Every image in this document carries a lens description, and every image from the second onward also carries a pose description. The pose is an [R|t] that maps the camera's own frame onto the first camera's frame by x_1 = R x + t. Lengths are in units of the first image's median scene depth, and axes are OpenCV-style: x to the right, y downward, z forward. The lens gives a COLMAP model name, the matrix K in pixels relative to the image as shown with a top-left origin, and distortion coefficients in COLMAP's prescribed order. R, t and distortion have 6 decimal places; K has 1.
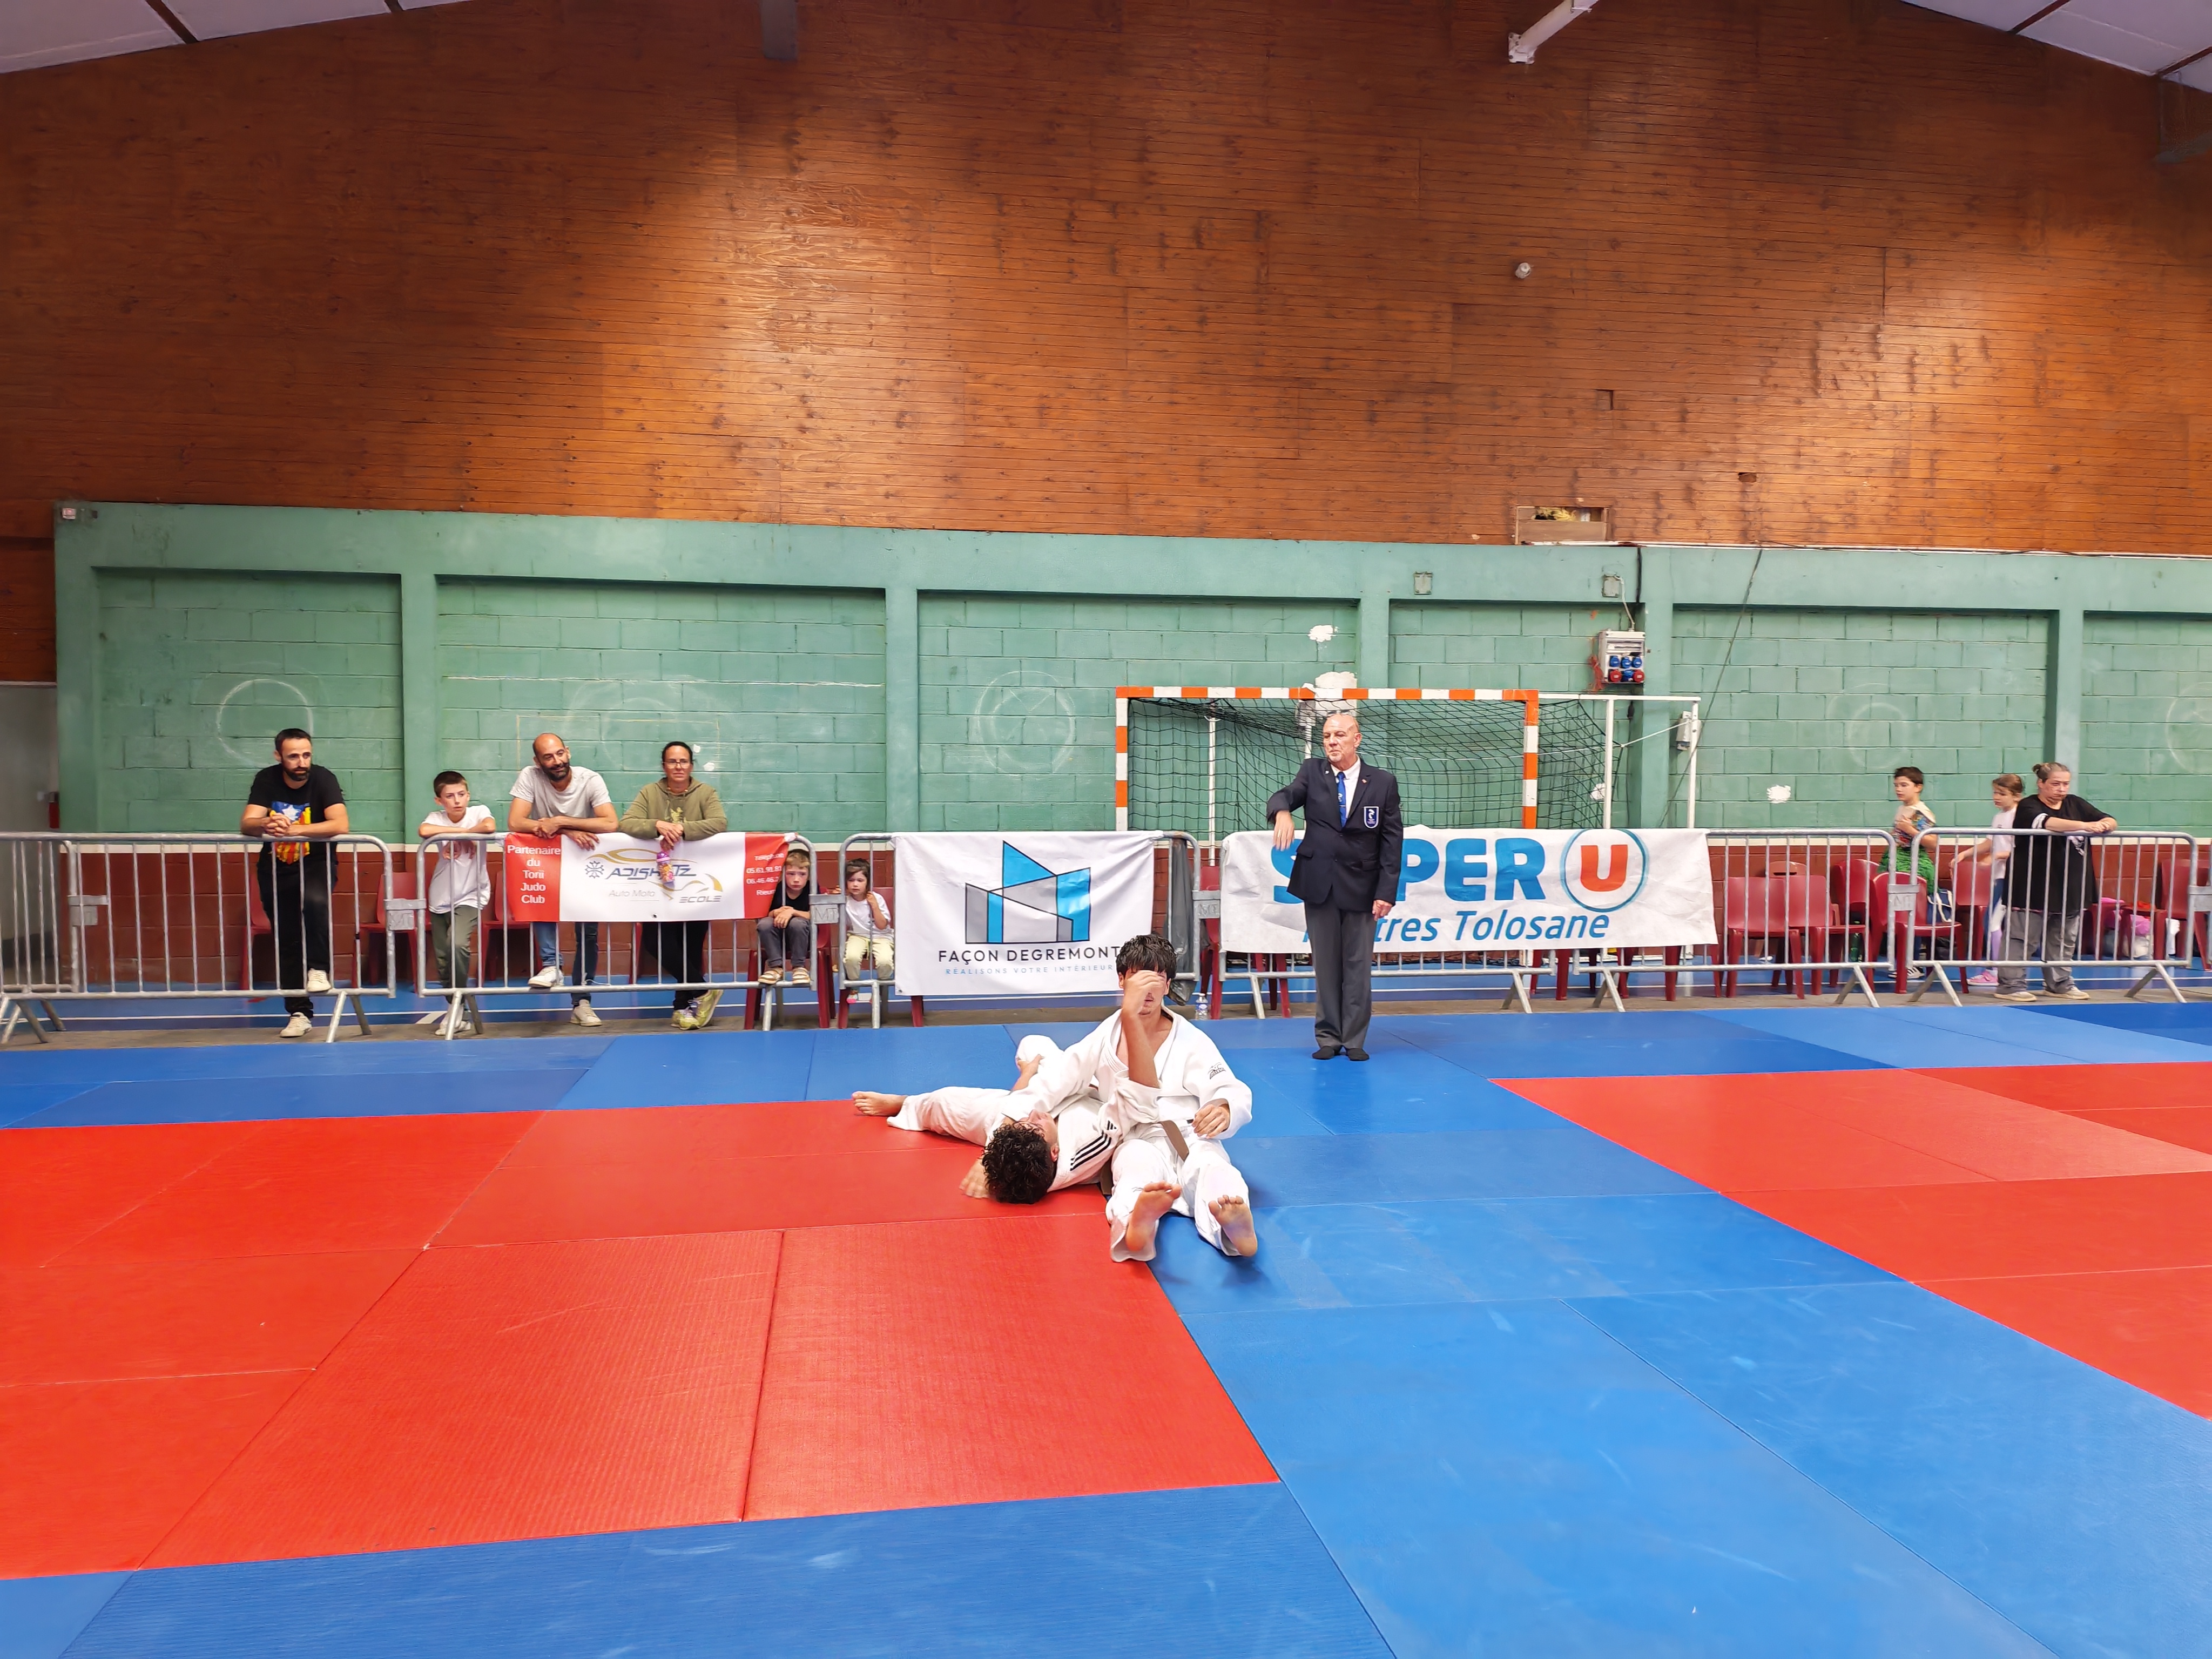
lens RADIAL K [[1717.1, 0, 1132.0], [0, 1717.1, 839.5], [0, 0, 1]] dist [0.145093, -0.225497]
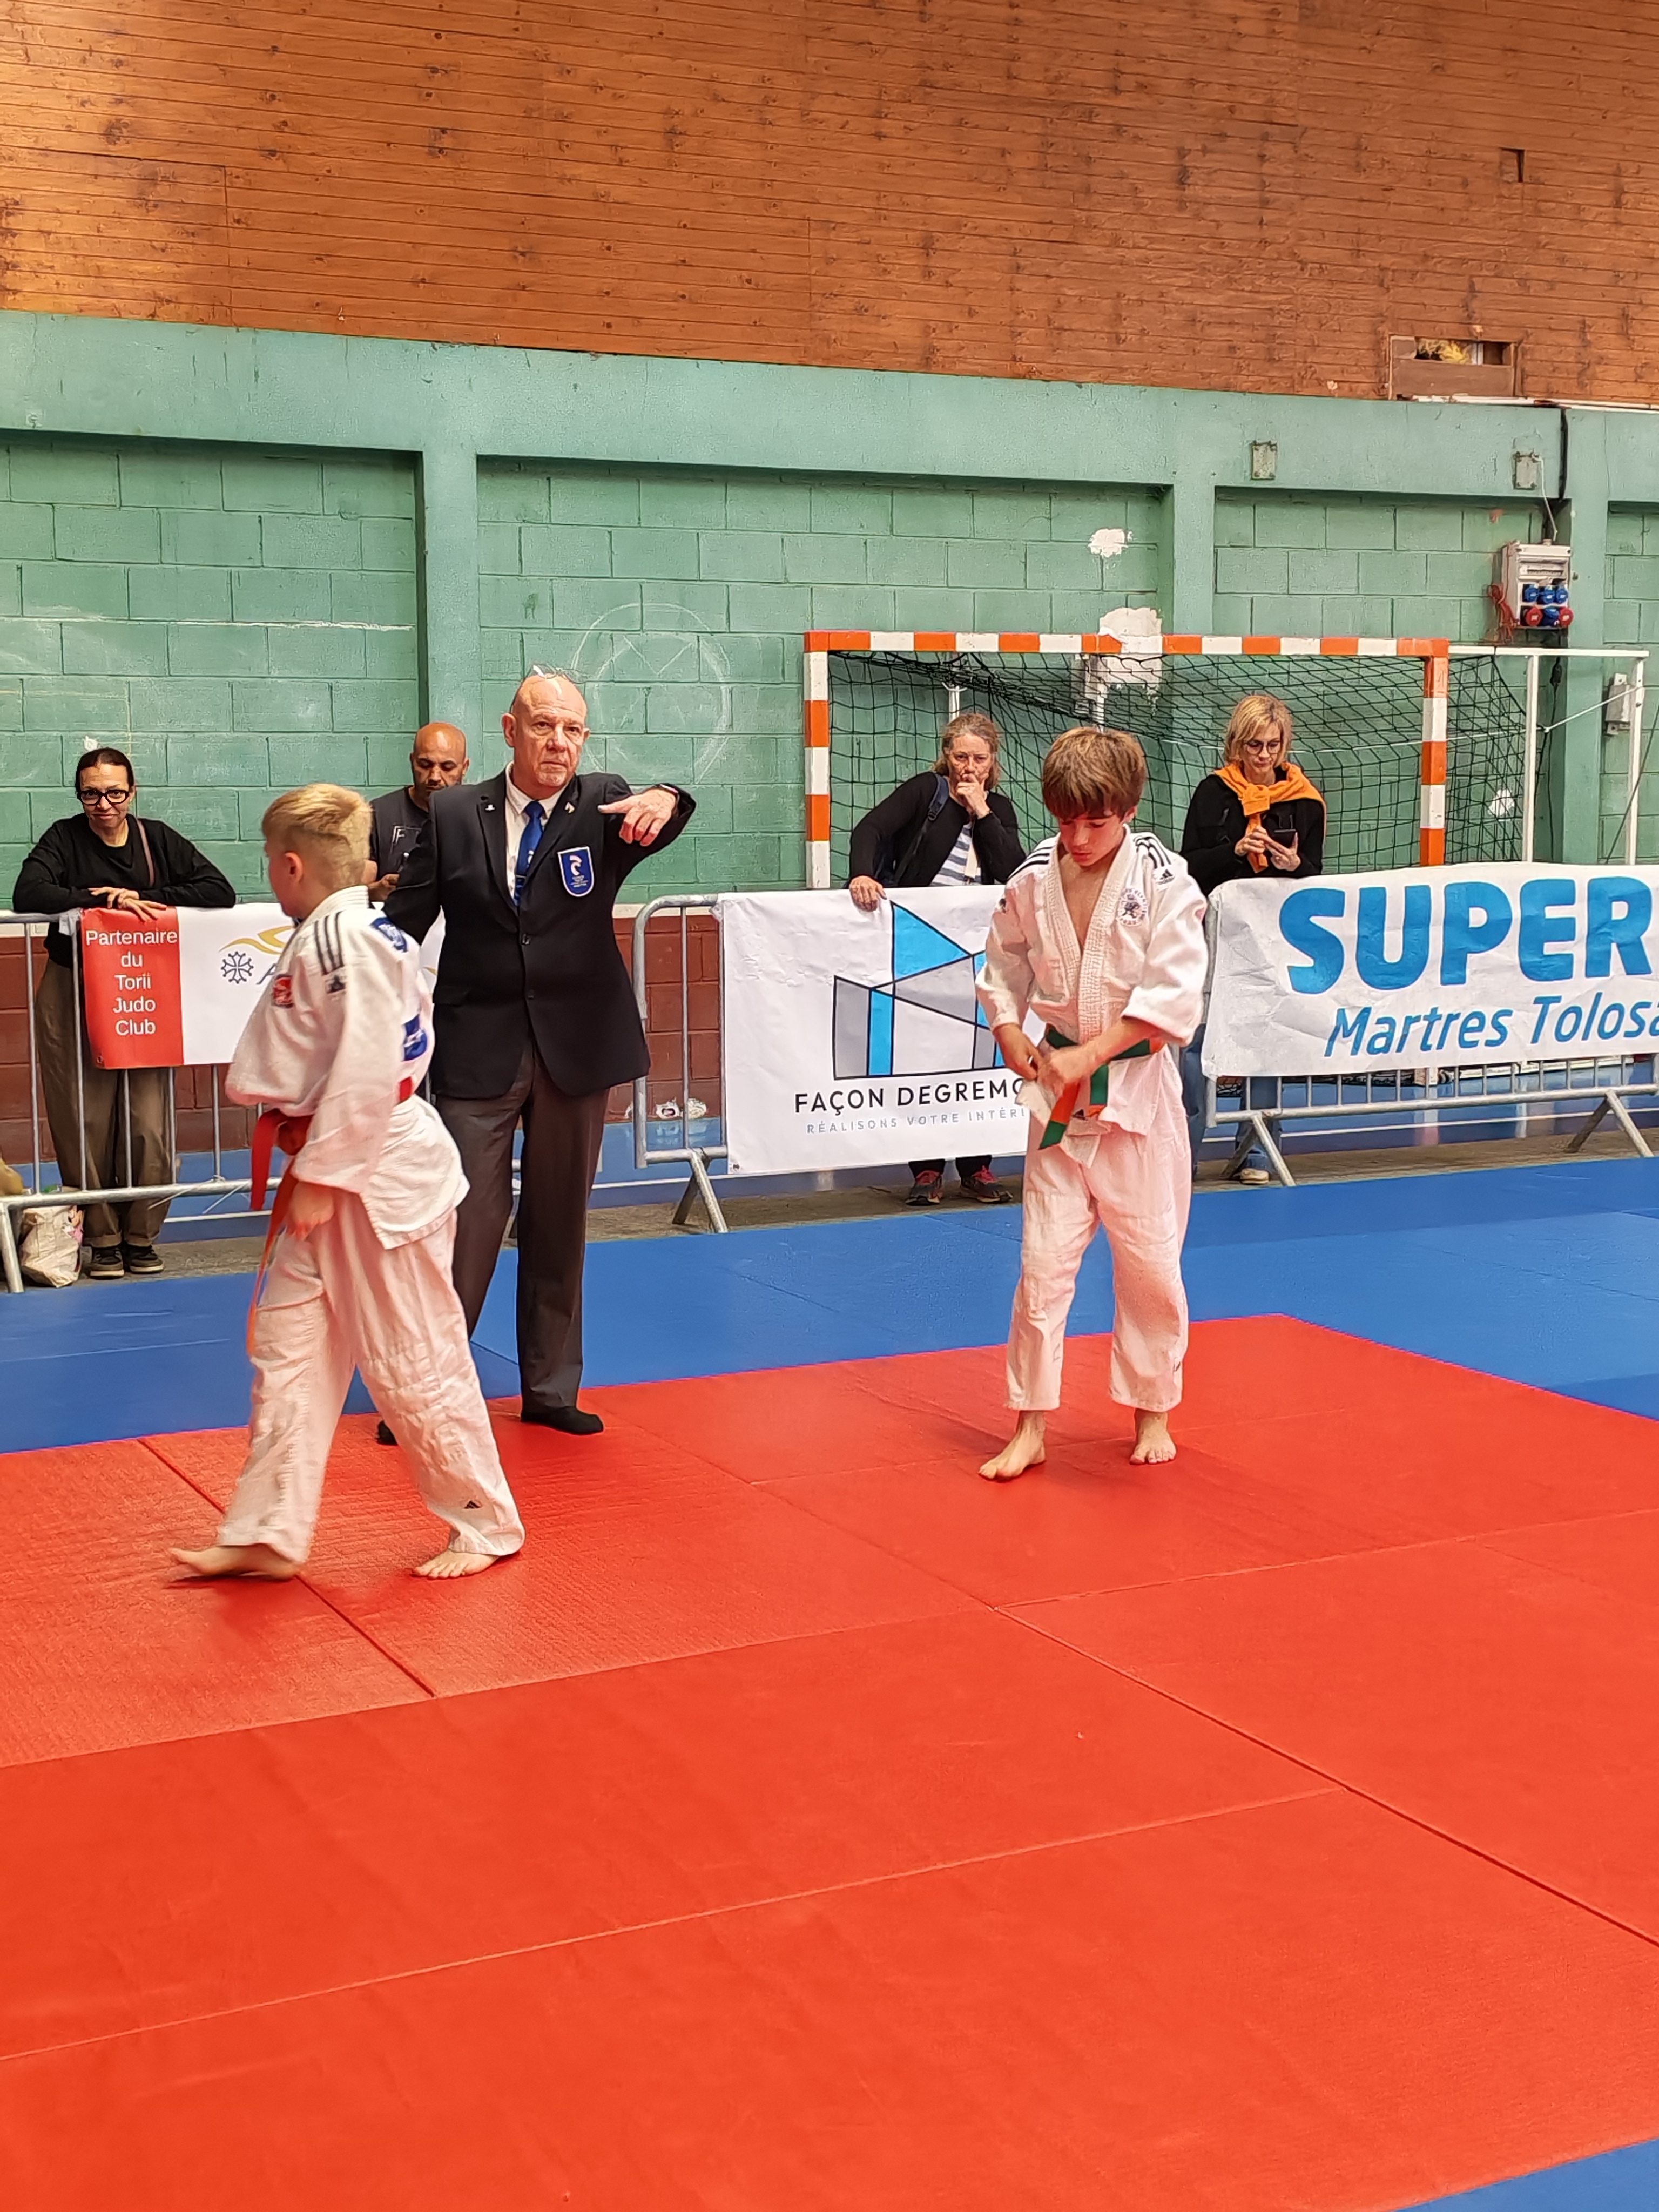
lens RADIAL K [[3000.5, 0, 818.1], [0, 3000.5, 1064.8], [0, 0, 1]] dist [0.158721, -0.326002]
pose [[0.957811, -0.037477, 0.284945, -0.294499], [0.021457, 0.998019, 0.059137, -0.003399], [-0.286597, -0.050528, 0.956718, 0.022151]]
